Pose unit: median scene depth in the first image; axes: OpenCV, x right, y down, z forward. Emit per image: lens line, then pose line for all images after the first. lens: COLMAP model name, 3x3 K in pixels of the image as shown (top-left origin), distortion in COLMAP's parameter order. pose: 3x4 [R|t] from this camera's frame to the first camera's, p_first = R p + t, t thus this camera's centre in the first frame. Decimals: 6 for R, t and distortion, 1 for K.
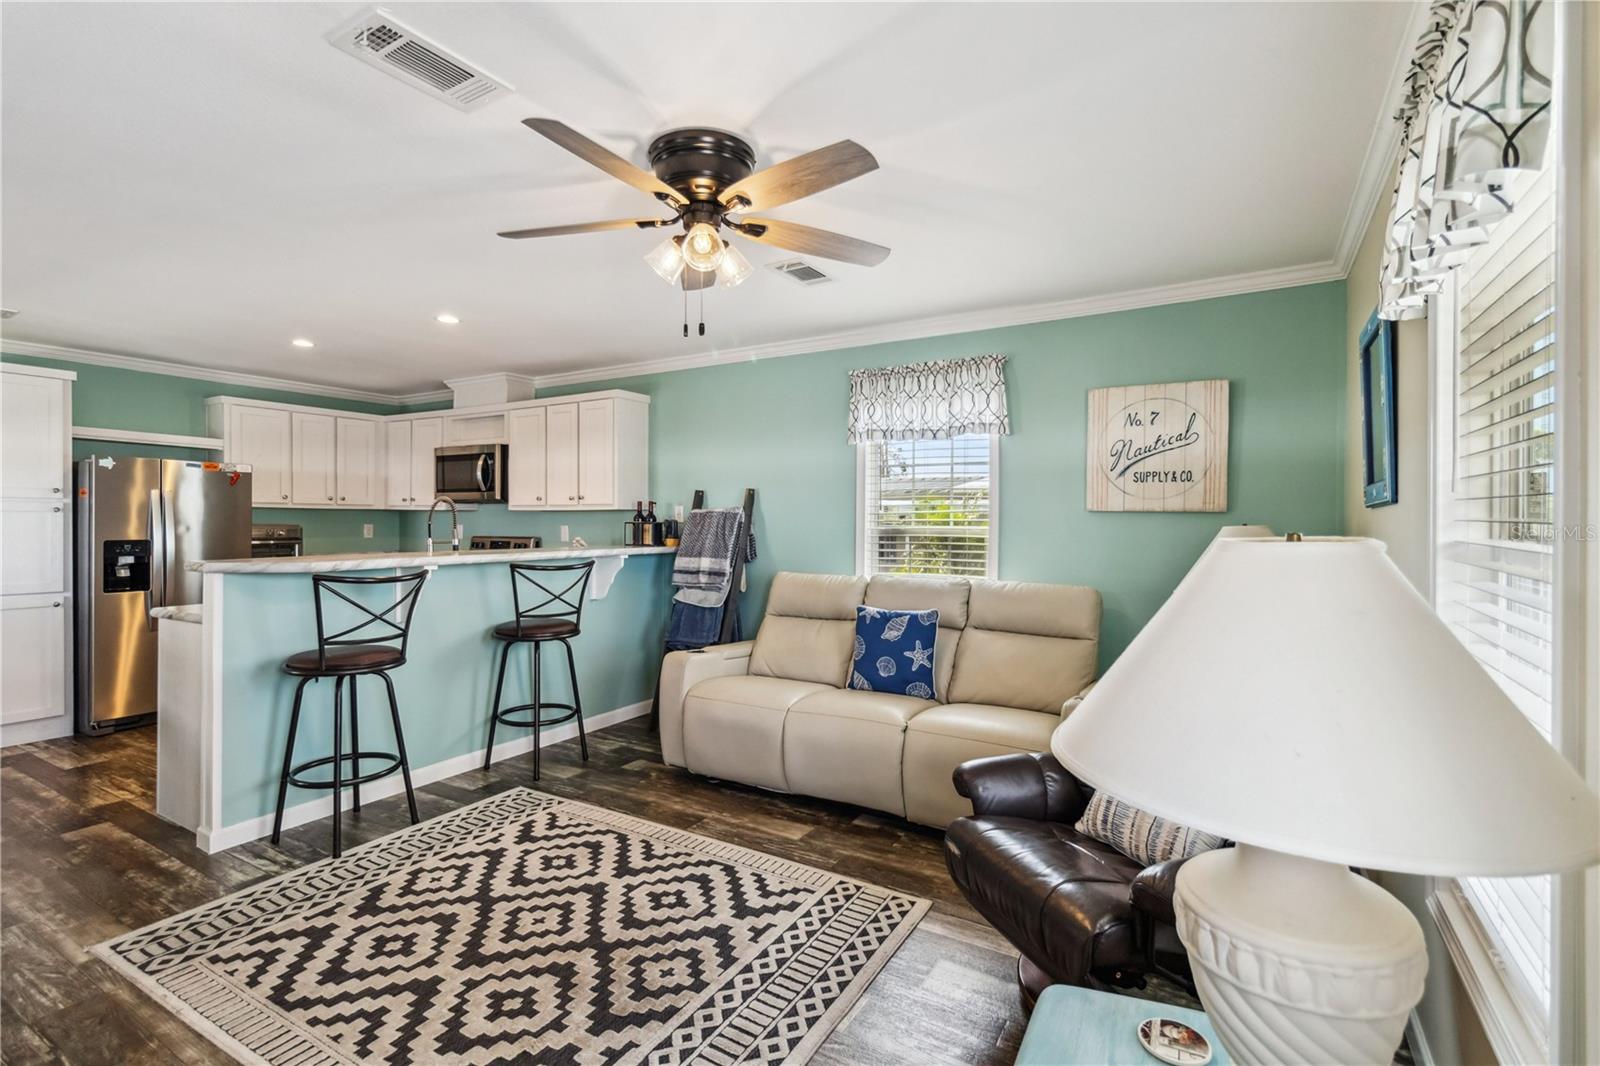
lens RADIAL K [[746.4, 0, 793.6], [0, 746.4, 524.0], [0, 0, 1]] dist [-0.001259, 0.001632]
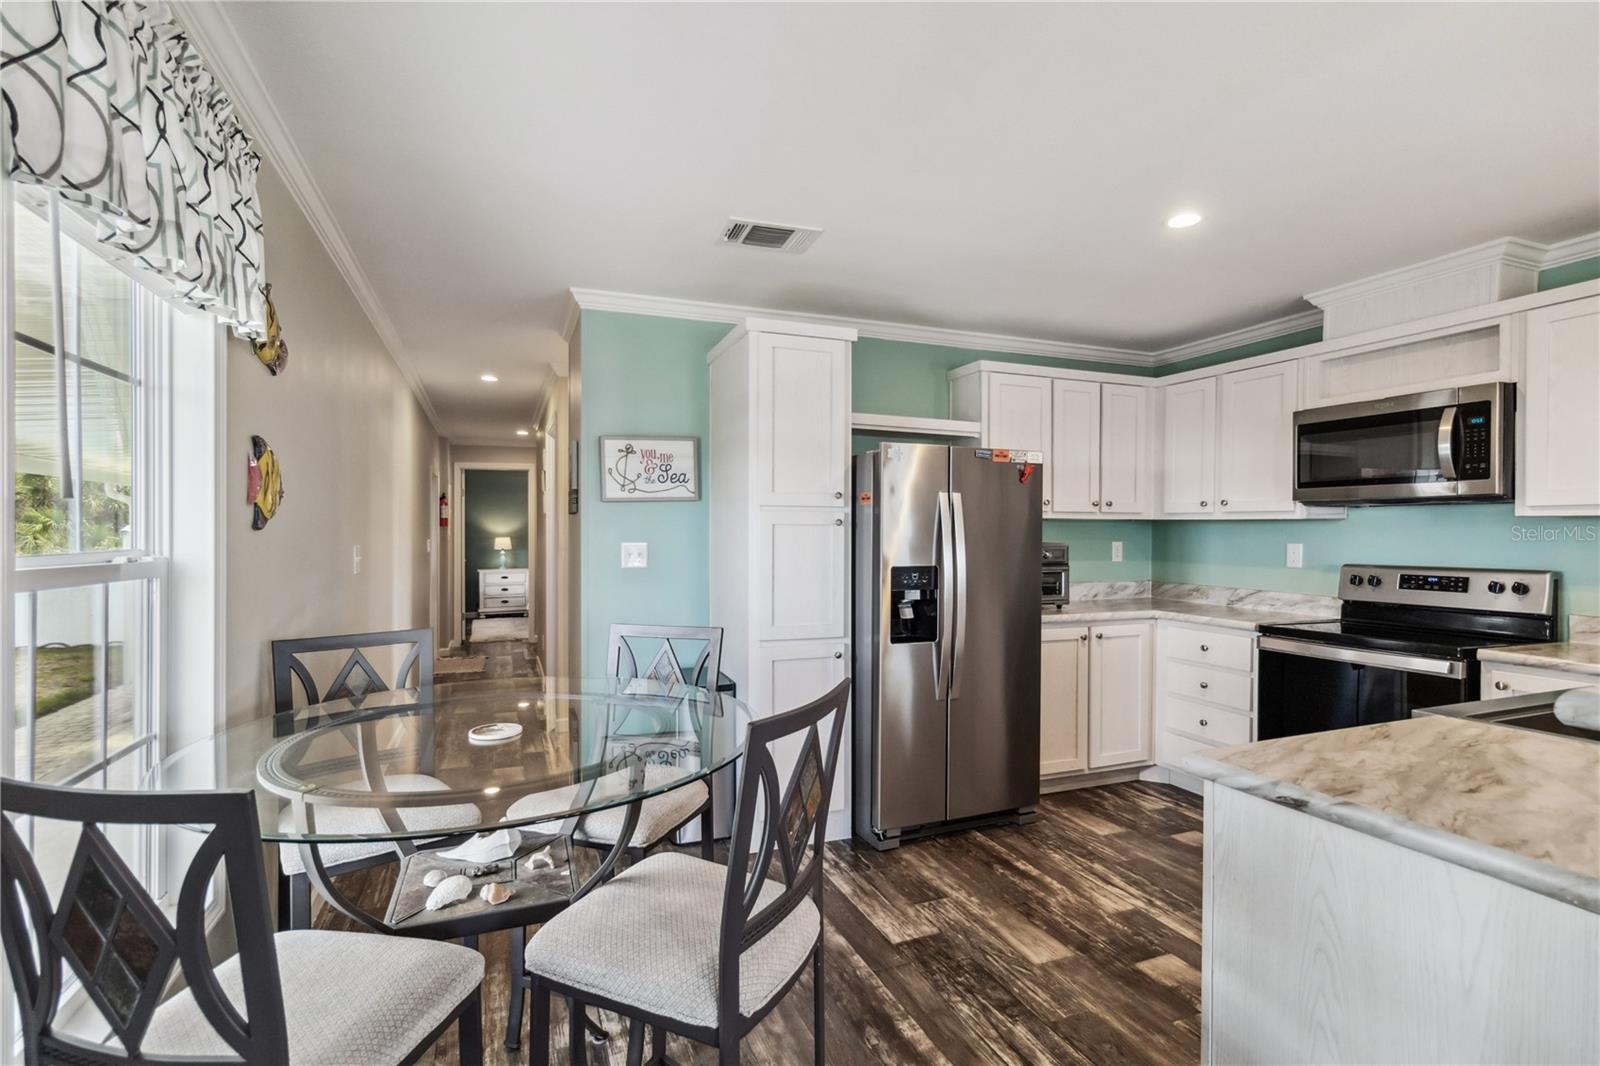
lens RADIAL K [[746.4, 0, 793.7], [0, 746.4, 537.4], [0, 0, 1]] dist [-0.001259, 0.001632]
pose [[0.795512, 0.001606, -0.605936, -0.951416], [-0.001828, 0.999998, 0.000251, -0.007902], [0.605936, 0.000908, 0.795513, 0.655548]]
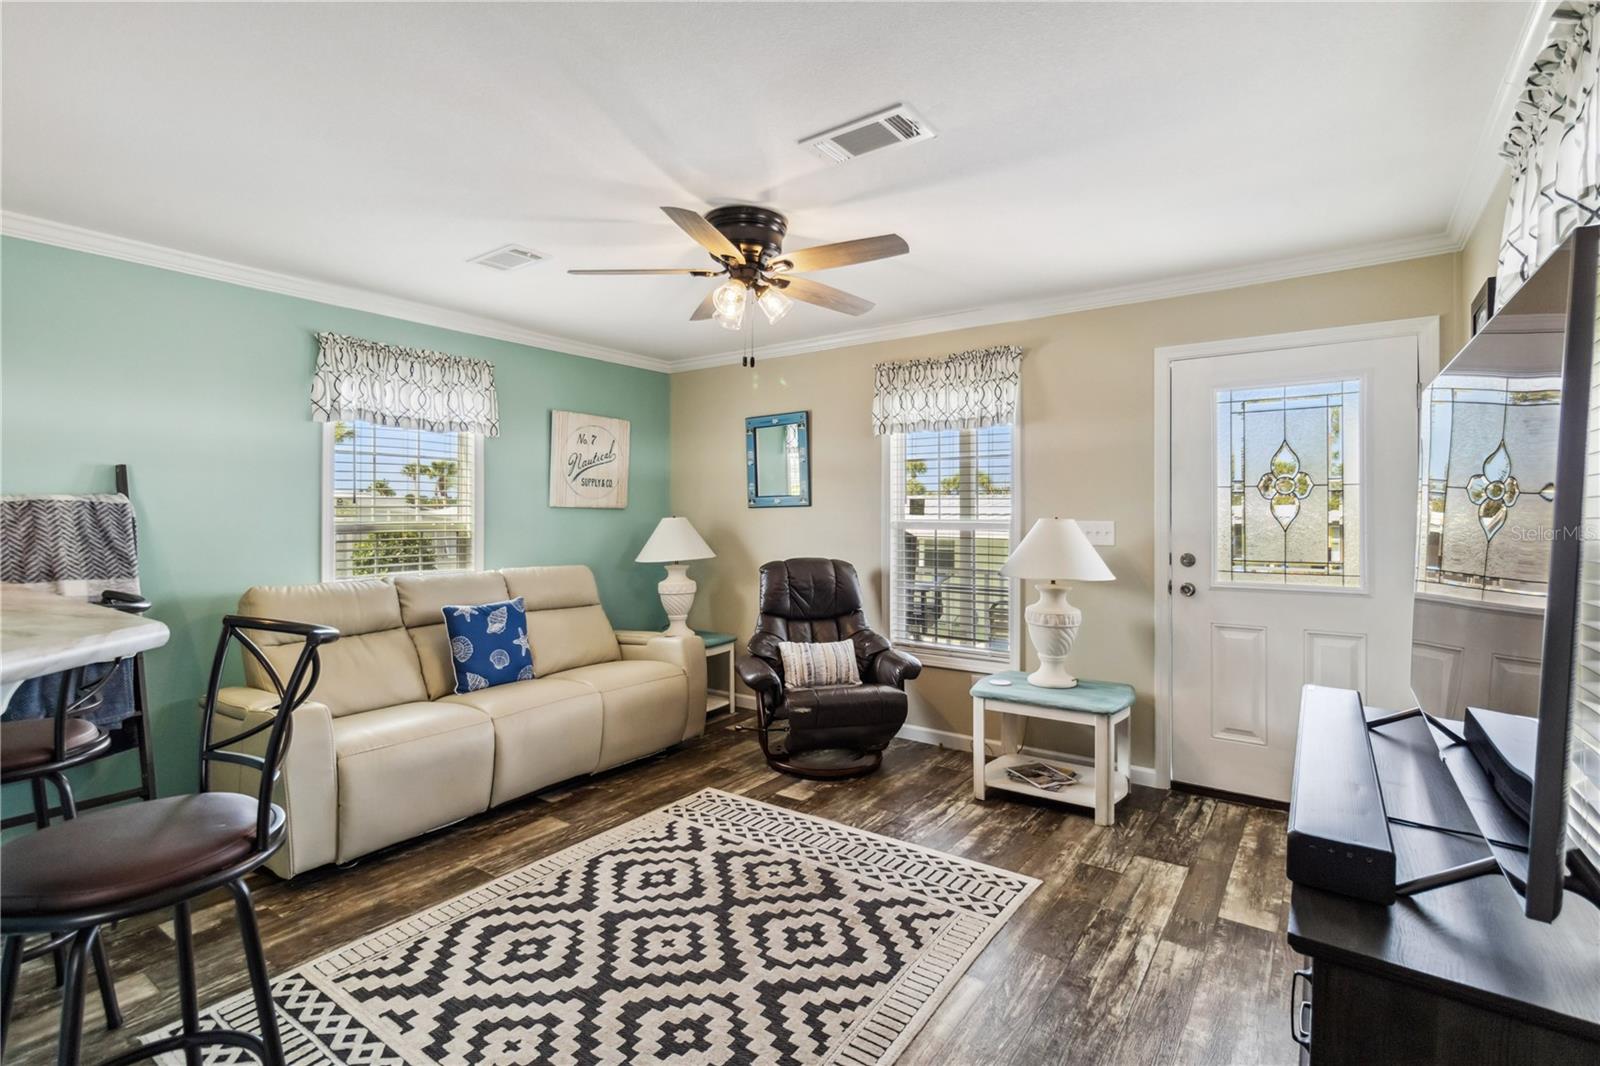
lens RADIAL K [[746.4, 0, 797.5], [0, 746.4, 514.9], [0, 0, 1]] dist [-0.001259, 0.001632]
pose [[0.075670, -0.003412, 0.997127, -1.123855], [0.004587, 0.999985, 0.003074, -0.008452], [-0.997122, 0.004341, 0.075685, 0.679540]]
